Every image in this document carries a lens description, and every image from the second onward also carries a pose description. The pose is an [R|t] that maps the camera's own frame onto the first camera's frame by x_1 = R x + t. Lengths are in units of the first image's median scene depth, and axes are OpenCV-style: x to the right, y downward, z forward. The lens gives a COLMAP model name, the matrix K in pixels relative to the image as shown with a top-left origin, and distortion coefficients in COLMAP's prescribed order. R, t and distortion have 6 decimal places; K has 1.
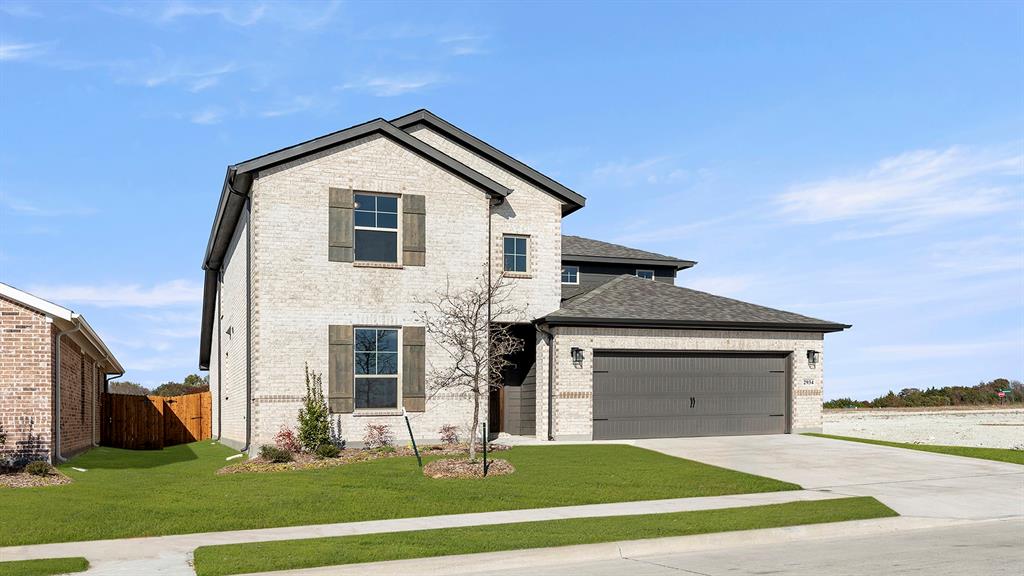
lens RADIAL K [[637.8, 0, 512.0], [0, 637.8, 288.0], [0, 0, 1]] dist [0.001032, 0.000110]
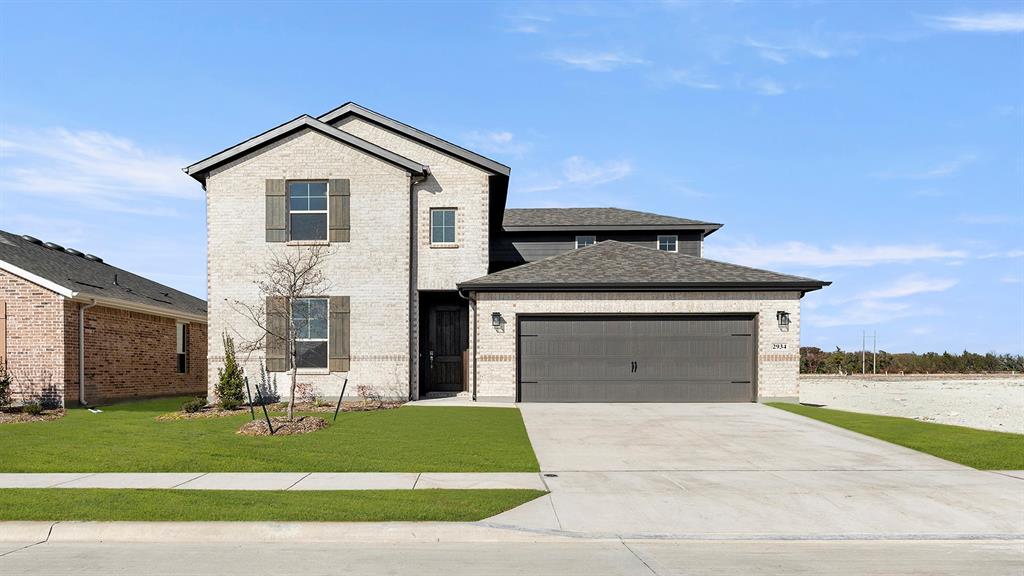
lens RADIAL K [[536.2, 0, 512.0], [0, 536.2, 270.2], [0, 0, 1]] dist [-0.001477, -0.000453]
pose [[0.949062, -0.040380, -0.312492, 0.399176], [0.043561, 0.999046, 0.003205, 0.023283], [0.312065, -0.016654, 0.949915, 0.182595]]
